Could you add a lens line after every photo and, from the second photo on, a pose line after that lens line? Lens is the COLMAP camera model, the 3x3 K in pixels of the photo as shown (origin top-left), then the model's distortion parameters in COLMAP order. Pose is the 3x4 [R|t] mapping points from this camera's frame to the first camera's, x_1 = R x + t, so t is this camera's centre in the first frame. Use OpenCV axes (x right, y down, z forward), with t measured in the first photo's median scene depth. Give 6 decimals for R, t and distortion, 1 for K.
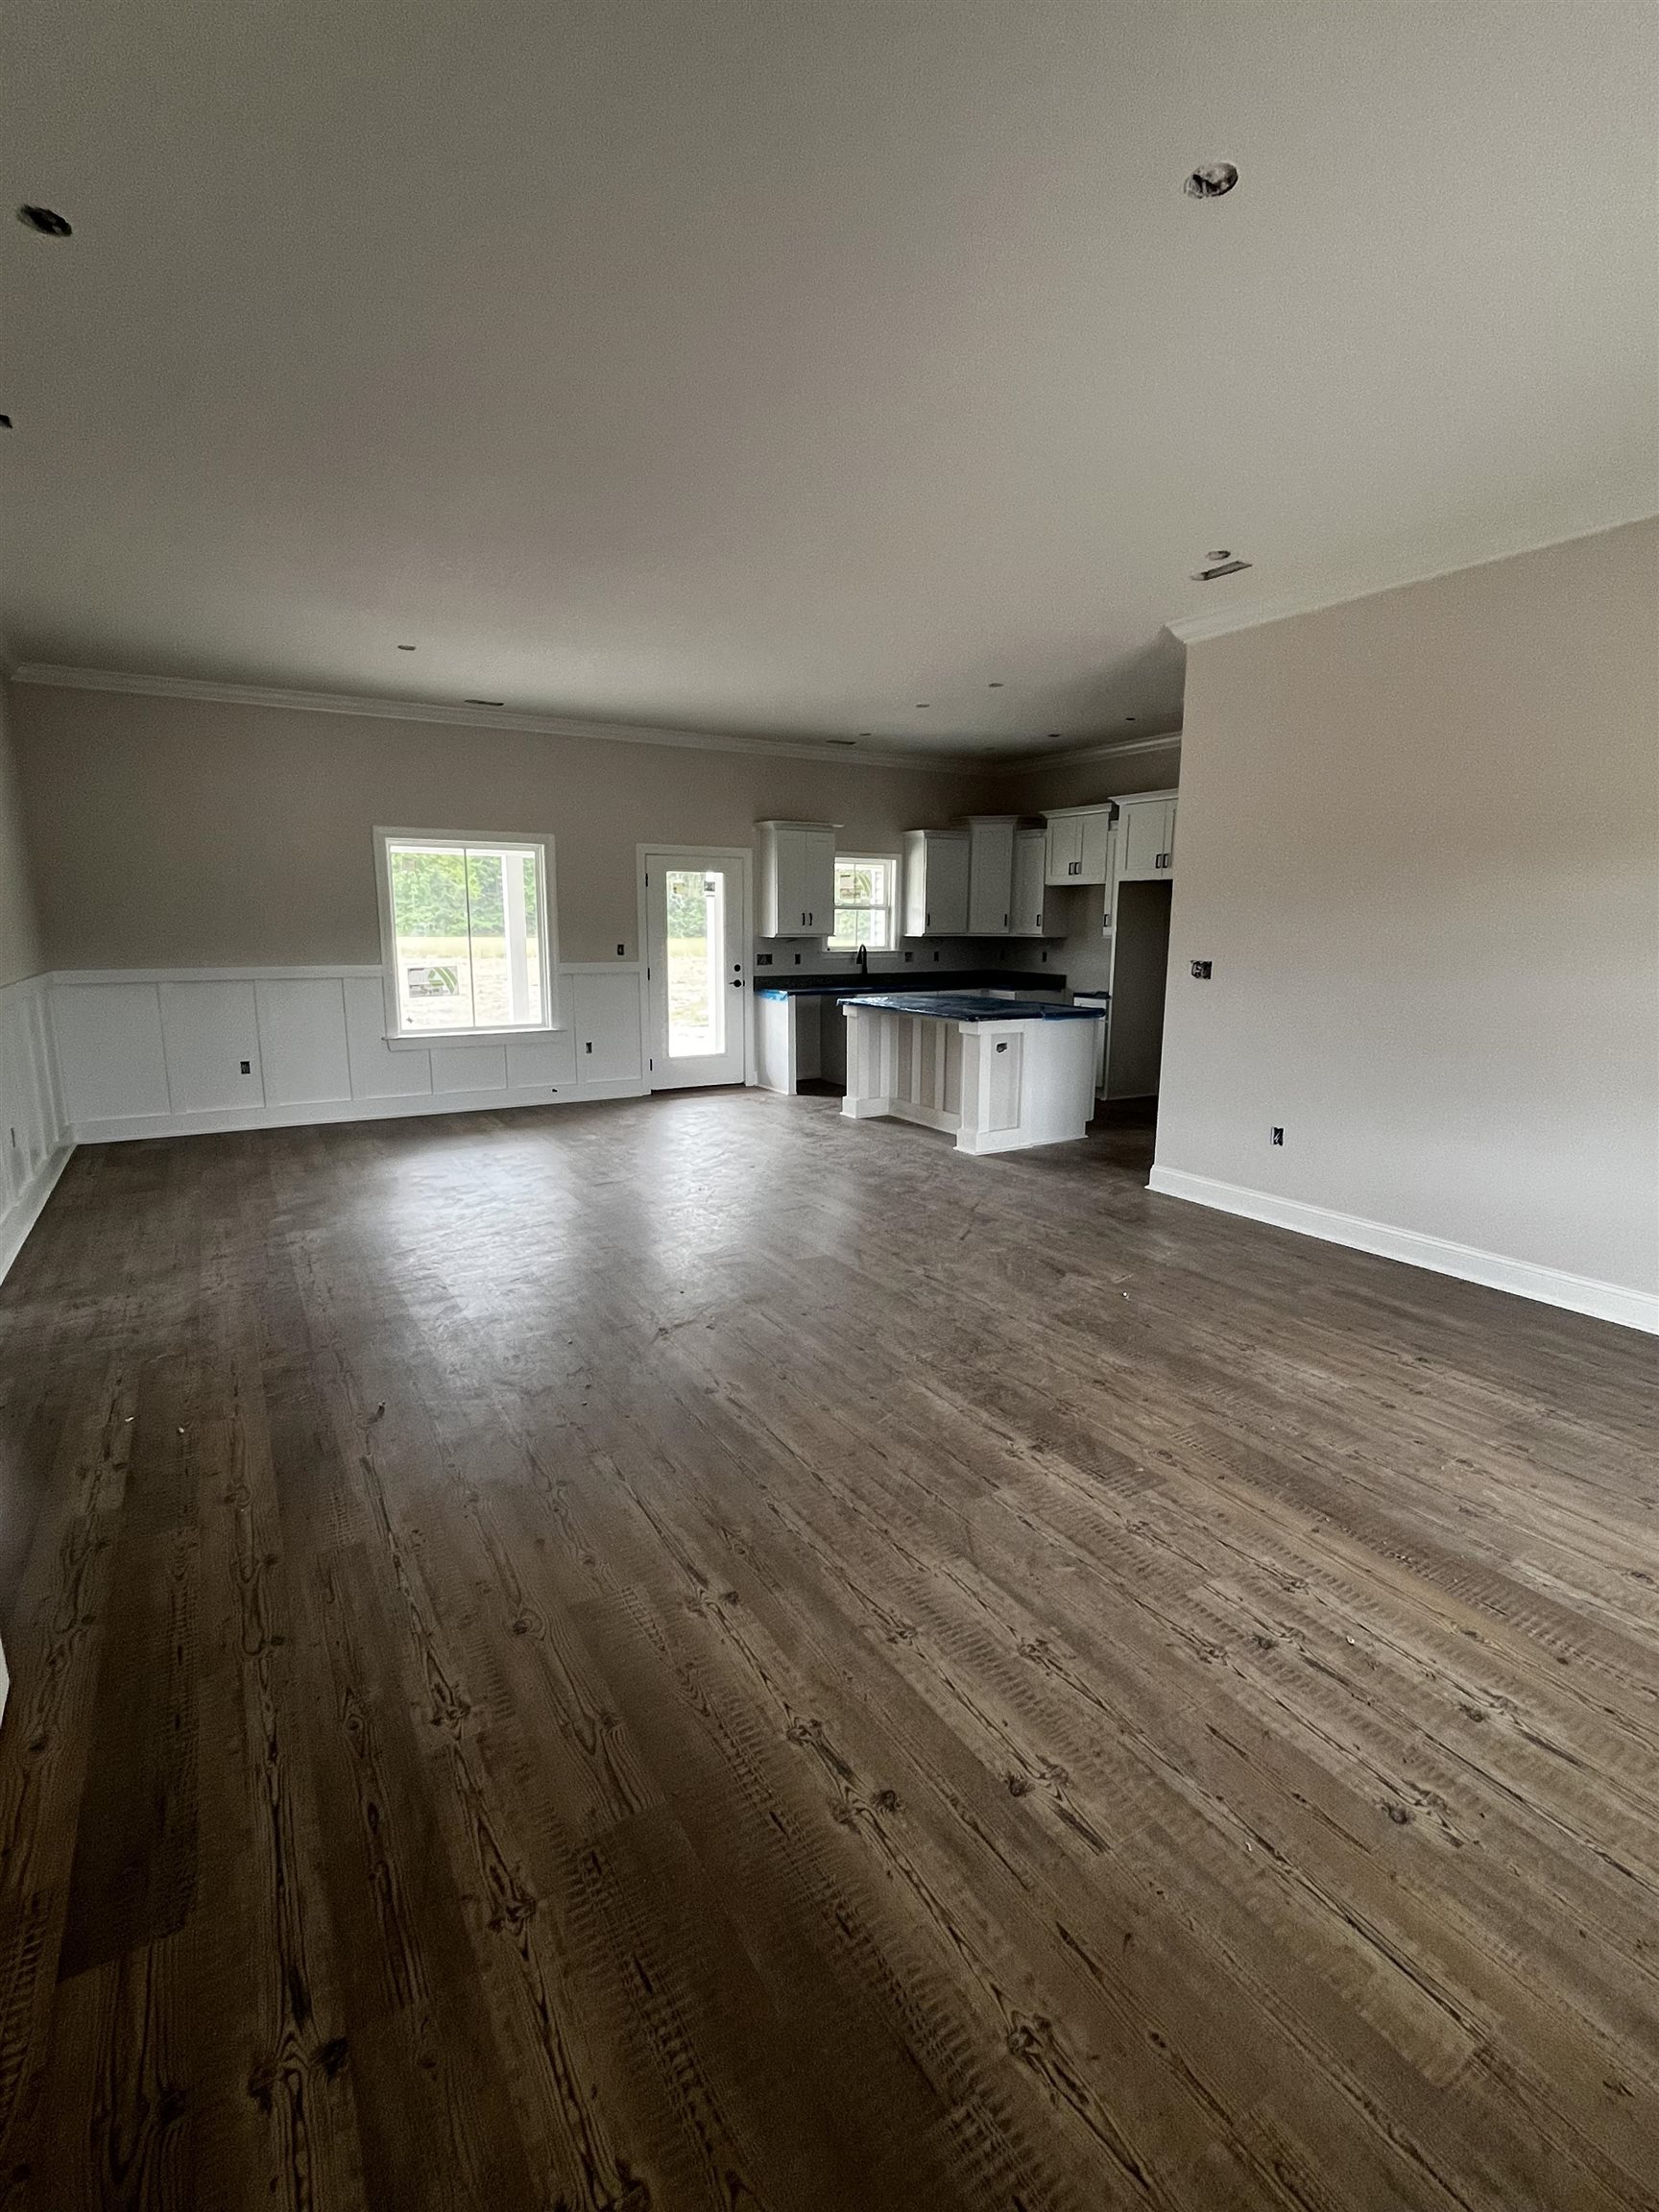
lens RADIAL K [[992.6, 0, 829.5], [0, 992.6, 1106.0], [0, 0, 1]] dist [0.000317, -0.000008]
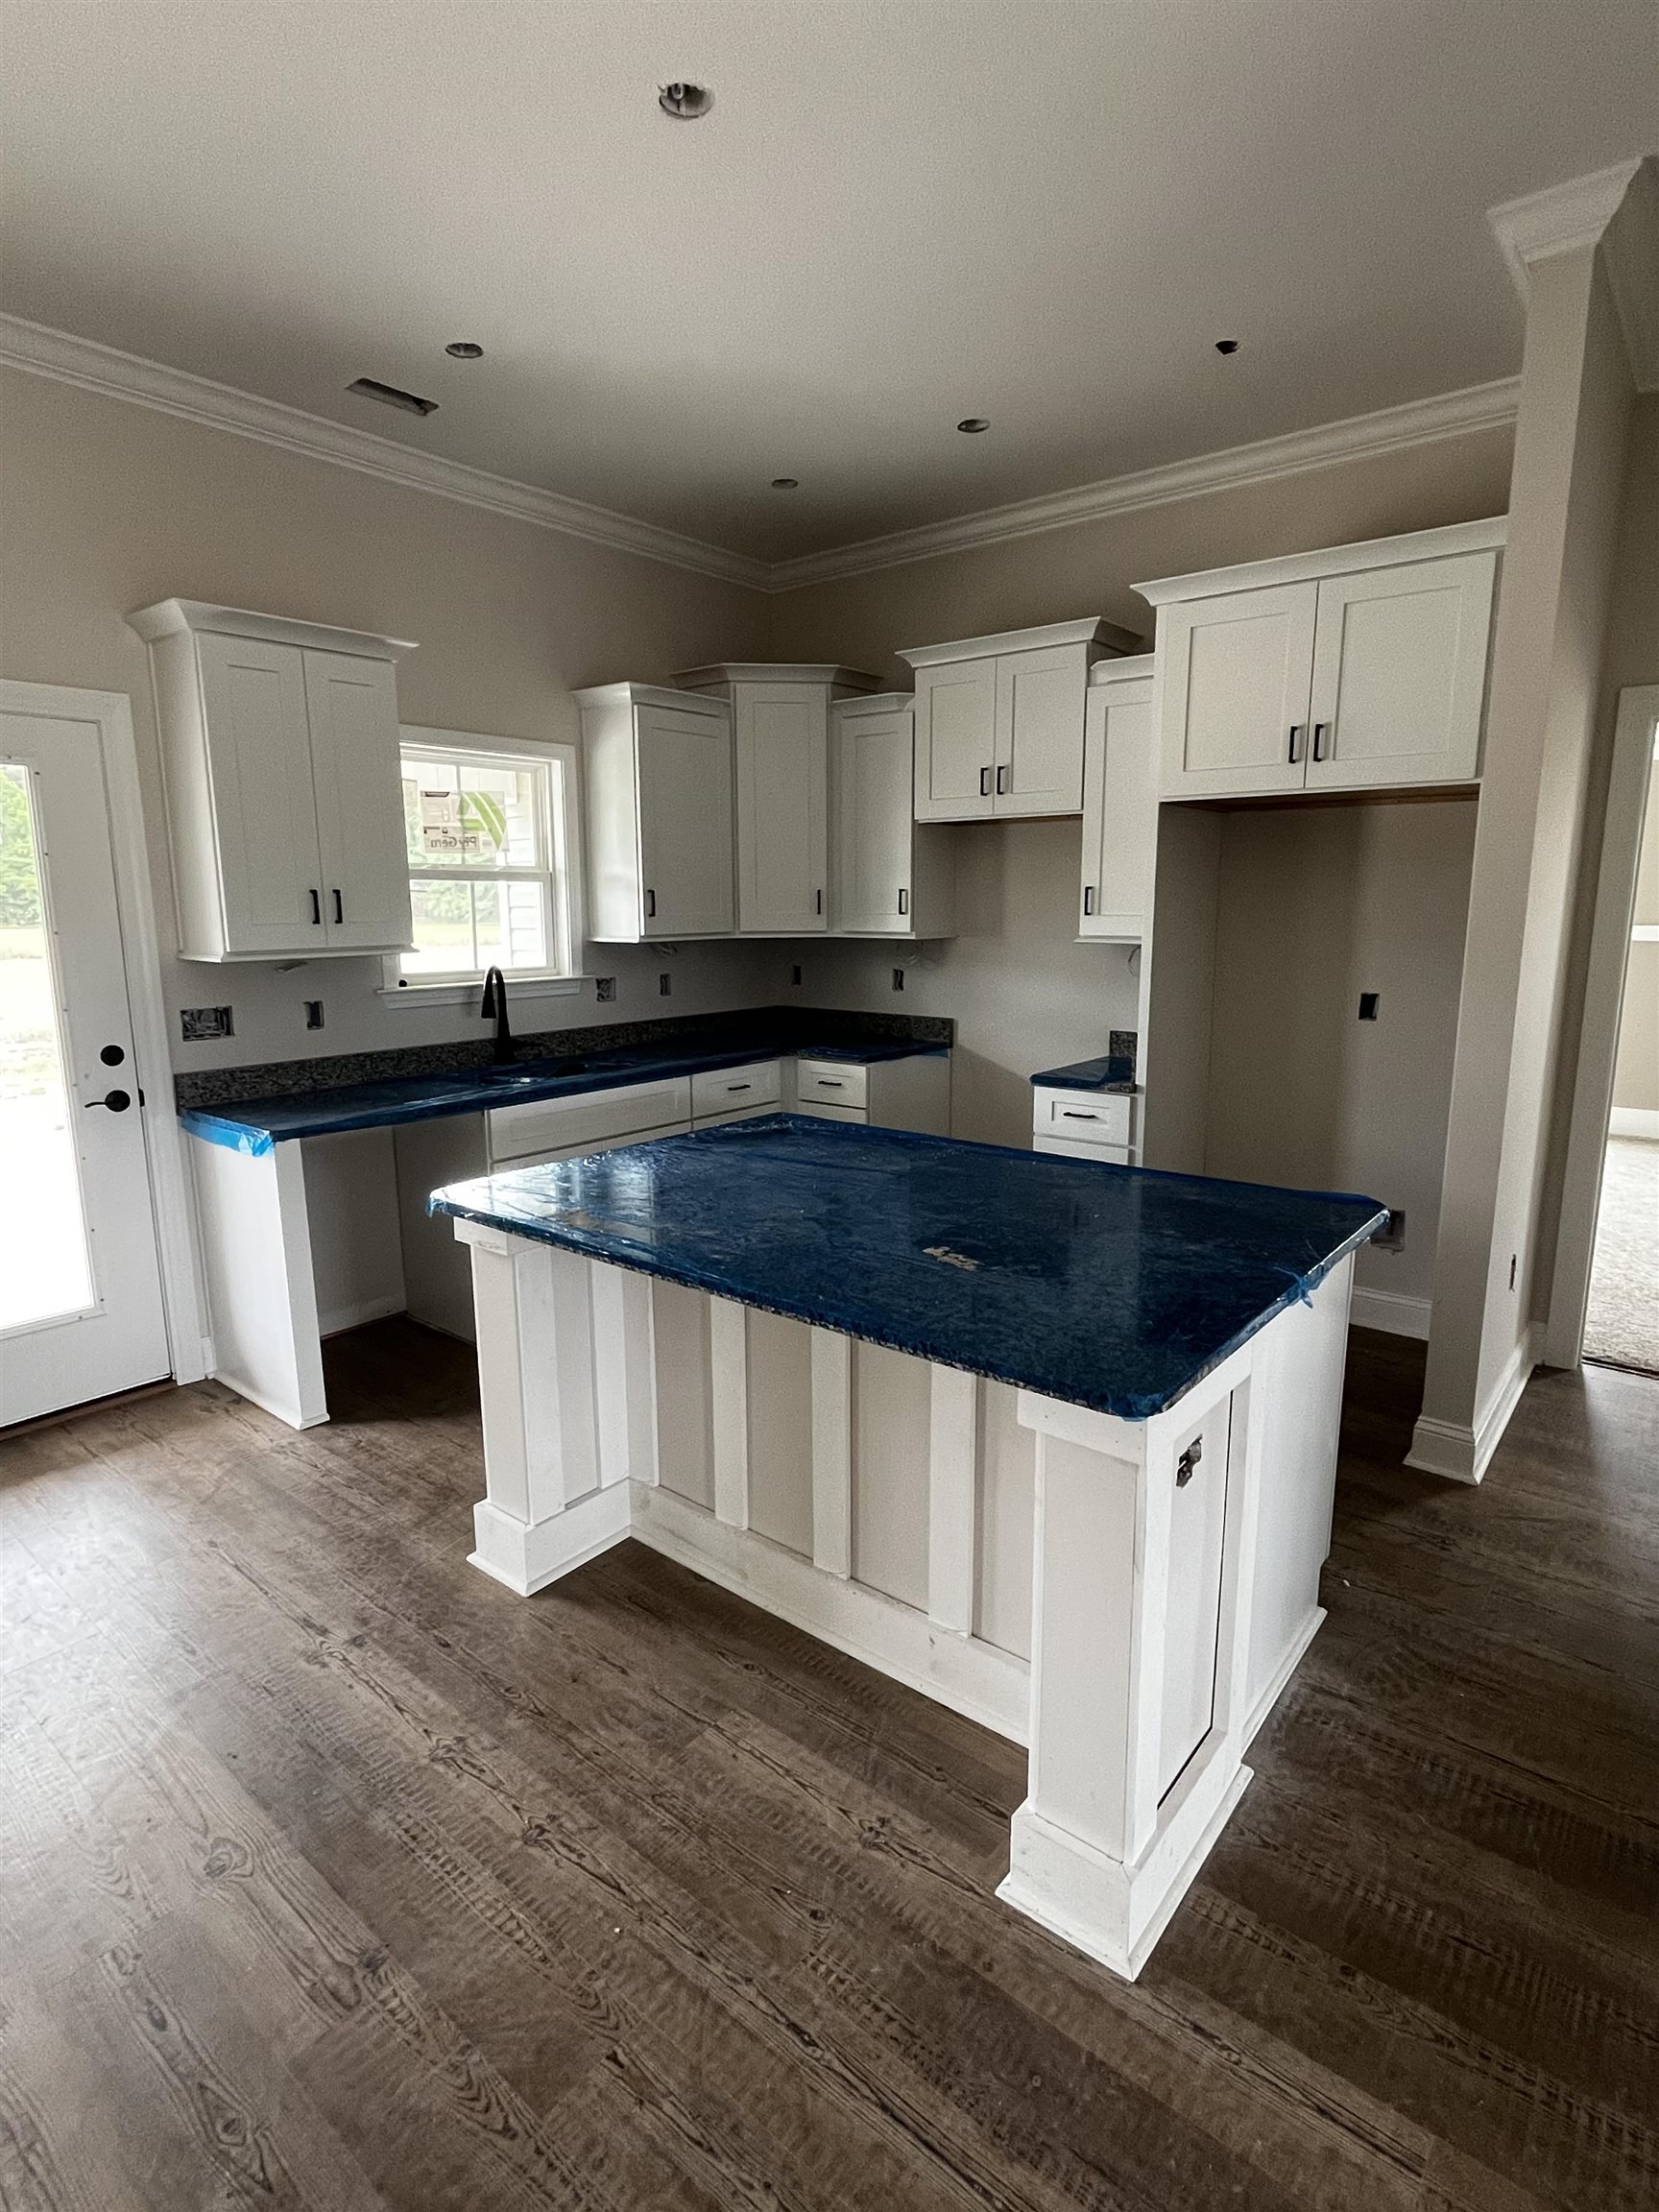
lens RADIAL K [[1113.5, 0, 829.5], [0, 1113.5, 1106.0], [0, 0, 1]] dist [0.000842, -0.000056]
pose [[0.943057, -0.072495, 0.324635, 0.011621], [0.072059, 0.997311, 0.013380, -0.104813], [-0.324732, 0.010774, 0.945745, 0.540797]]
